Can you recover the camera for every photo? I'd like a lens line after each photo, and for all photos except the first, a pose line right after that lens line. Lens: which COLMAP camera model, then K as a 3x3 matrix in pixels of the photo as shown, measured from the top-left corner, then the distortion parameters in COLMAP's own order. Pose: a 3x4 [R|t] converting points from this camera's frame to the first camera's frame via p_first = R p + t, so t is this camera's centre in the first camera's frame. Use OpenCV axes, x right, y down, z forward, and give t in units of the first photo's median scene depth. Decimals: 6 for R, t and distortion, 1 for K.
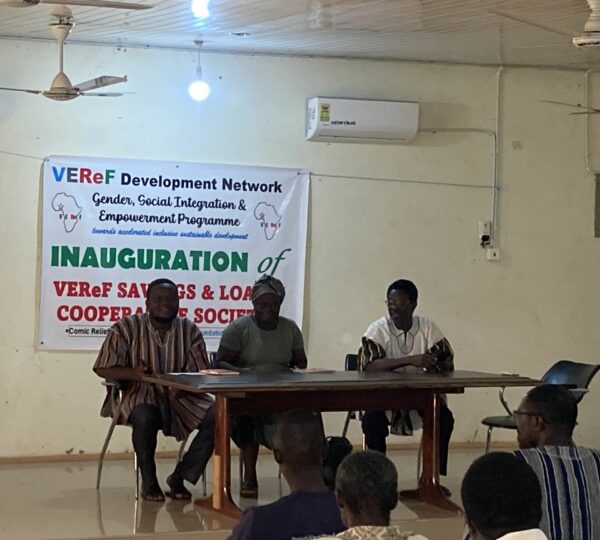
lens RADIAL K [[1863.3, 0, 293.6], [0, 1863.3, 265.3], [0, 0, 1]] dist [0.156953, 0.000000]
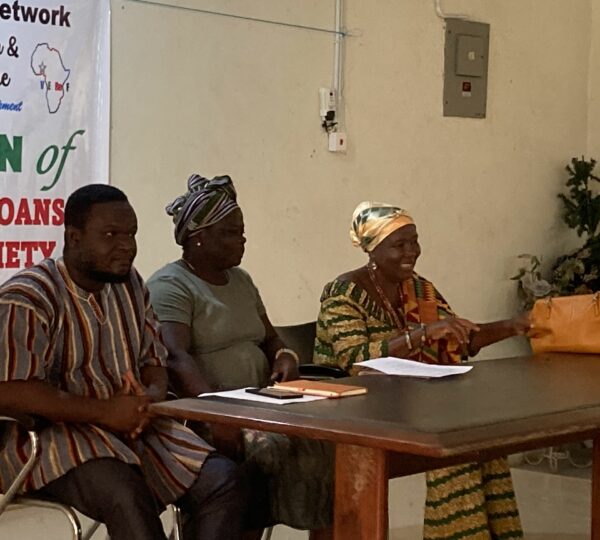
lens RADIAL K [[1887.3, 0, 301.1], [0, 1887.3, 271.5], [0, 0, 1]] dist [0.253023, 0.000000]
pose [[0.886833, -0.025621, 0.461379, -0.211671], [-0.005802, 0.997766, 0.066560, -0.004968], [-0.462053, -0.061704, 0.884703, 0.479985]]
